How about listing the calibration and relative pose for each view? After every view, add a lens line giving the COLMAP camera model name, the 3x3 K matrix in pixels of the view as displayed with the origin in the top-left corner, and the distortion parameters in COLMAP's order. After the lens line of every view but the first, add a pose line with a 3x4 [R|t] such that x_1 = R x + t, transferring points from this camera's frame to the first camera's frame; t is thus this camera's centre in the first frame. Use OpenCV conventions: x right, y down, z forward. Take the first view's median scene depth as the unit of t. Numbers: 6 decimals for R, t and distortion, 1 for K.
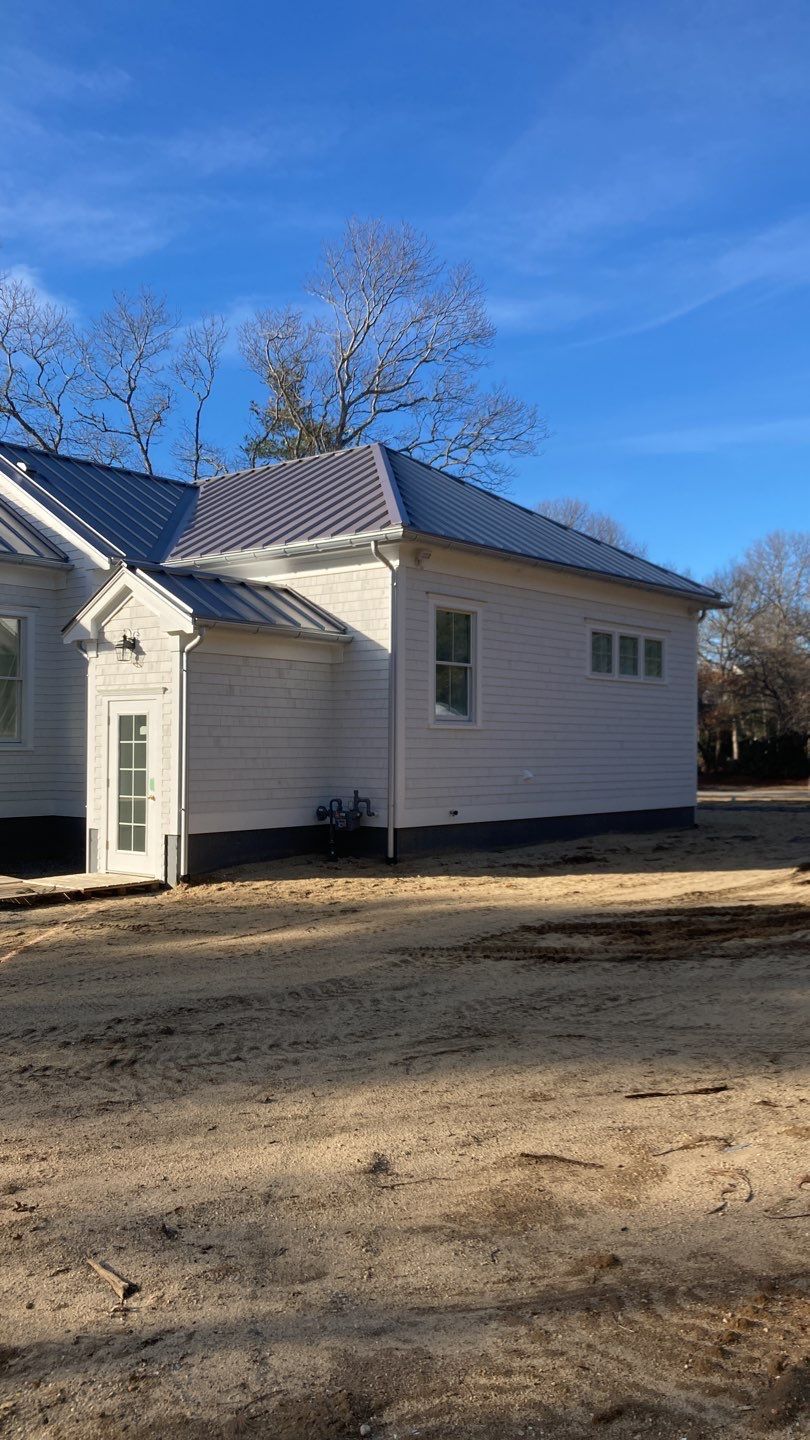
lens RADIAL K [[1170.9, 0, 440.6], [0, 1170.9, 720.7], [0, 0, 1]] dist [0.053635, -0.106608]
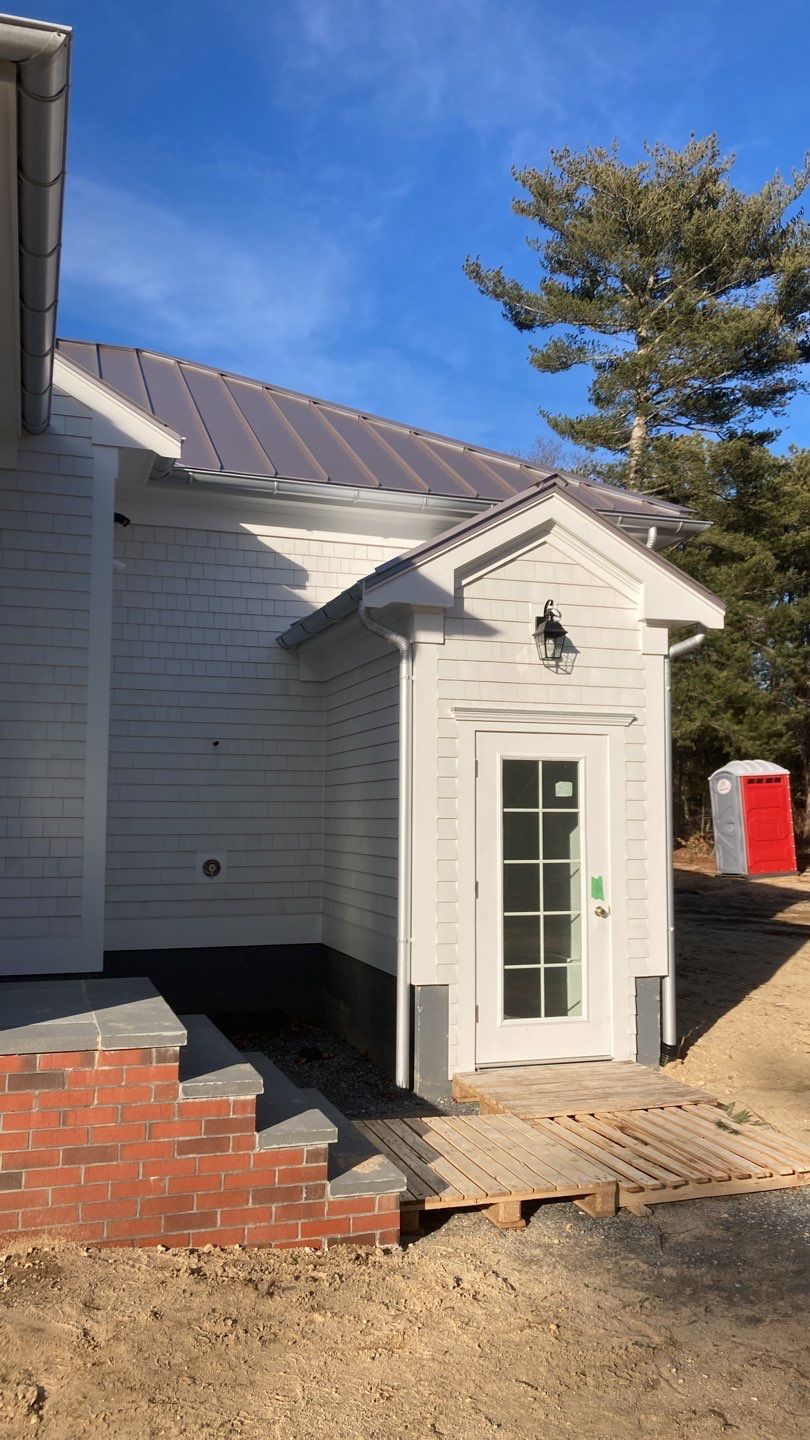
lens RADIAL K [[1174.6, 0, 419.7], [0, 1174.6, 708.2], [0, 0, 1]] dist [0.065136, -0.098846]
pose [[0.537427, 0.071152, 0.840303, -0.728577], [-0.019387, 0.997213, -0.072039, 0.011026], [-0.843087, 0.022425, 0.537309, 0.736500]]
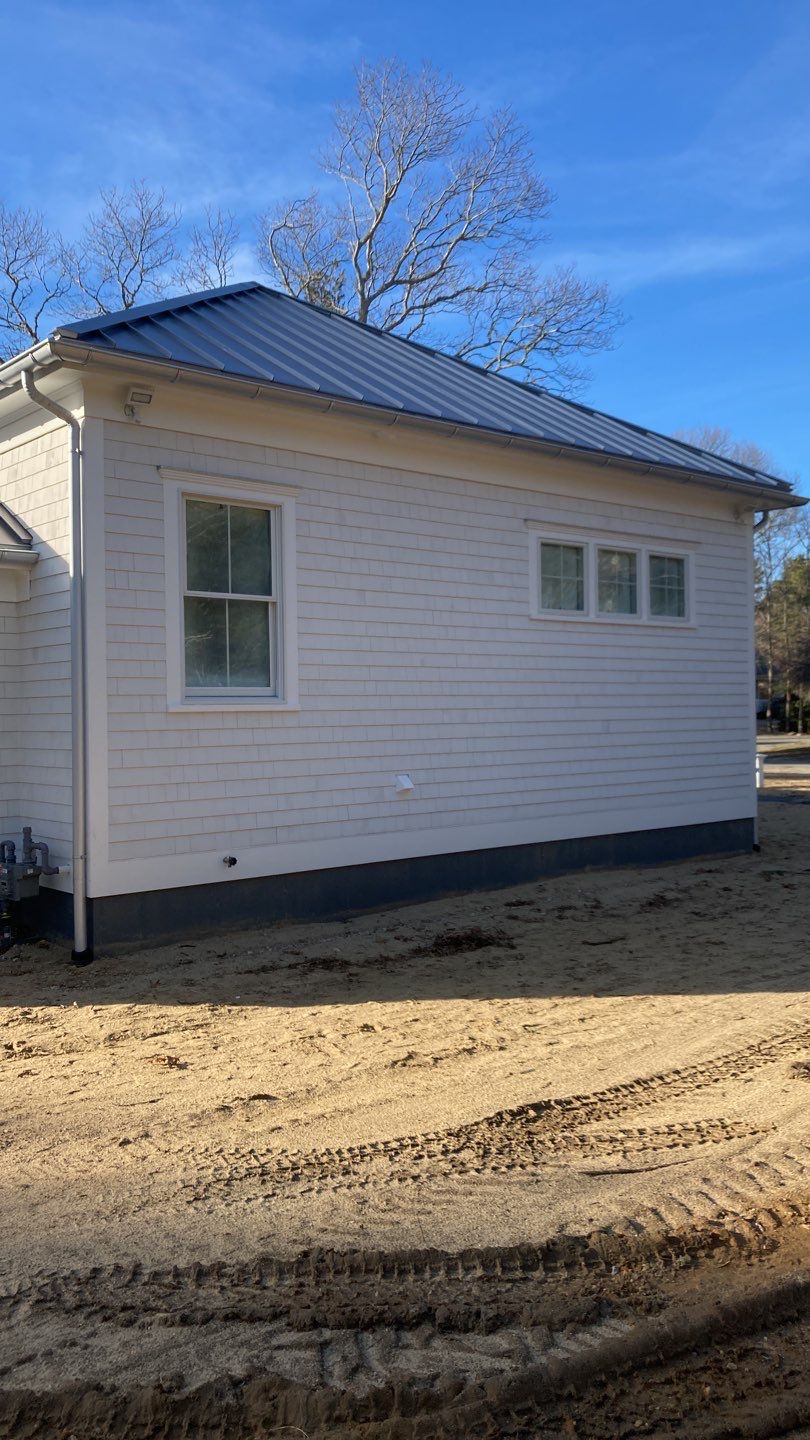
lens RADIAL K [[1176.9, 0, 408.2], [0, 1176.9, 700.5], [0, 0, 1]] dist [-0.000848, 0.019157]
pose [[0.984744, -0.017469, -0.173131, 0.210129], [0.020086, 0.999709, 0.013375, -0.004640], [0.172847, -0.016648, 0.984808, 0.492339]]
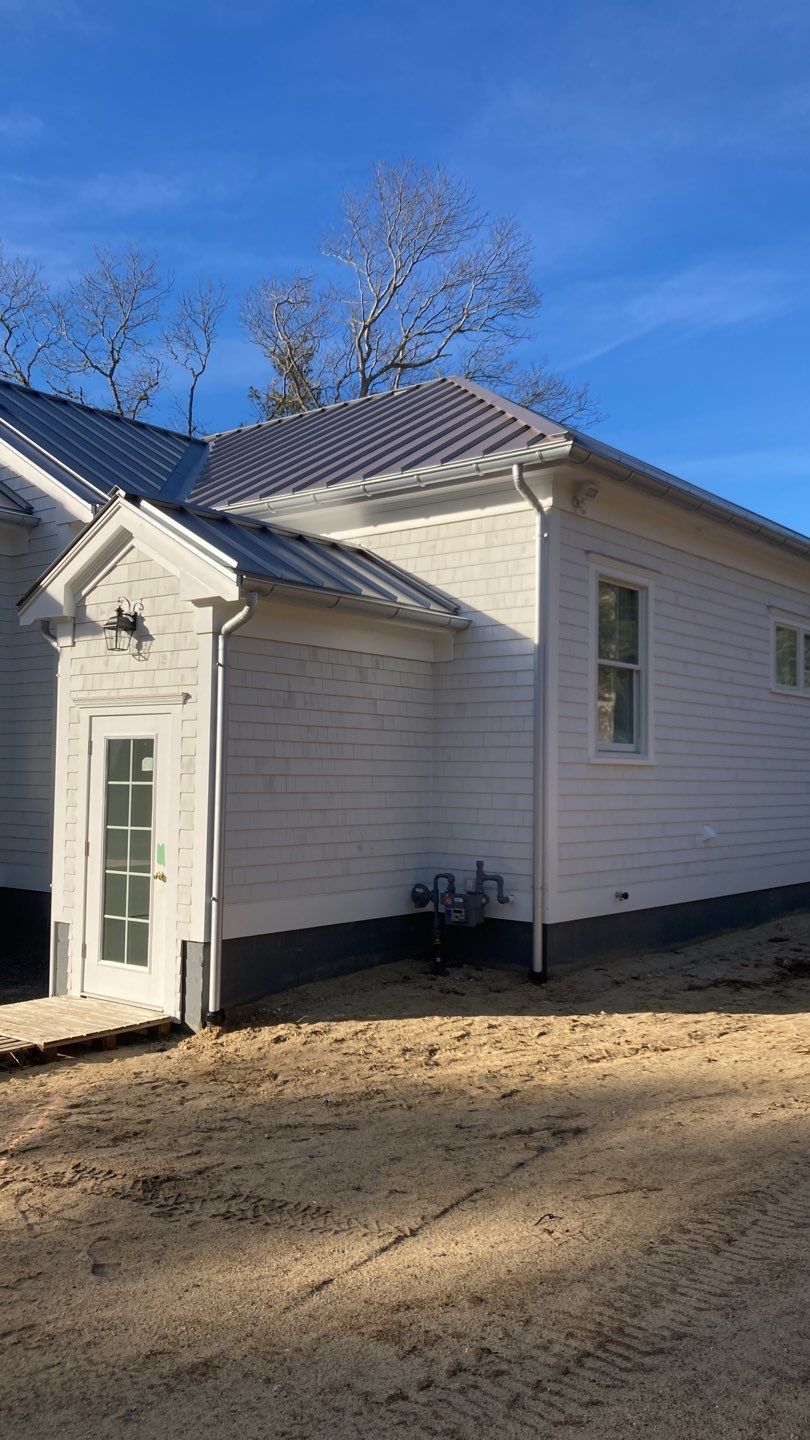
lens RADIAL K [[1174.6, 0, 419.7], [0, 1174.6, 708.2], [0, 0, 1]] dist [0.065136, -0.098846]
pose [[0.999946, 0.008405, 0.006158, -0.112272], [-0.008186, 0.999363, -0.034722, -0.000722], [-0.006446, 0.034670, 0.999378, 0.374948]]
